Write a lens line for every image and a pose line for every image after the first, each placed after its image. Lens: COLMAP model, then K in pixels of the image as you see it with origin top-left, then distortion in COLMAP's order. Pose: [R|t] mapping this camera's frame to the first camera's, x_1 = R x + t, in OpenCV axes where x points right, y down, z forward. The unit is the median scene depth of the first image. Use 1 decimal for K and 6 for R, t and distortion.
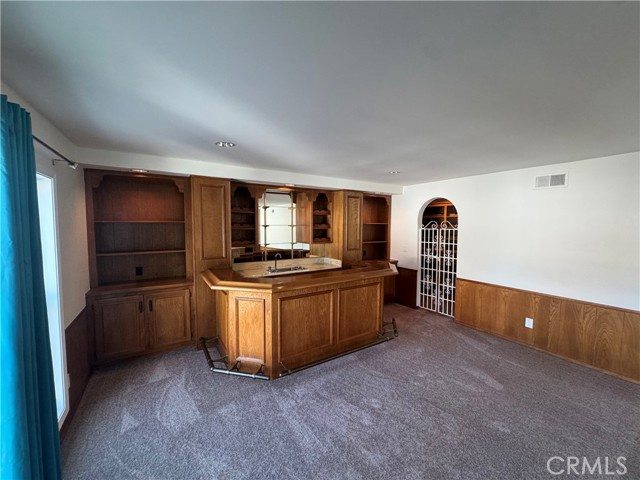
lens RADIAL K [[254.7, 0, 320.1], [0, 254.7, 240.0], [0, 0, 1]] dist [0.001156, -0.000512]
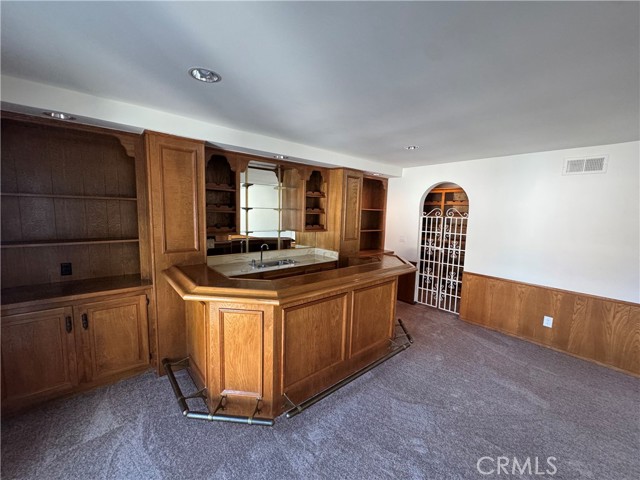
lens RADIAL K [[254.7, 0, 319.5], [0, 254.7, 239.6], [0, 0, 1]] dist [0.001156, -0.000512]
pose [[0.989956, 0.009020, 0.141085, -0.133072], [-0.016117, 0.998657, 0.049237, -0.002455], [-0.140452, -0.051016, 0.988772, 0.232336]]
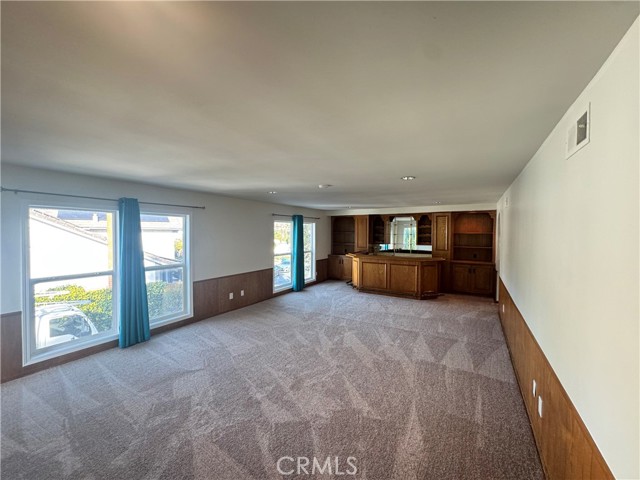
lens RADIAL K [[254.7, 0, 320.1], [0, 254.7, 239.0], [0, 0, 1]] dist [0.001156, -0.000512]
pose [[0.447114, 0.017333, -0.894309, 1.623601], [-0.058779, 0.998221, -0.010039, 0.039486], [0.892544, 0.057055, 0.447337, -0.460985]]
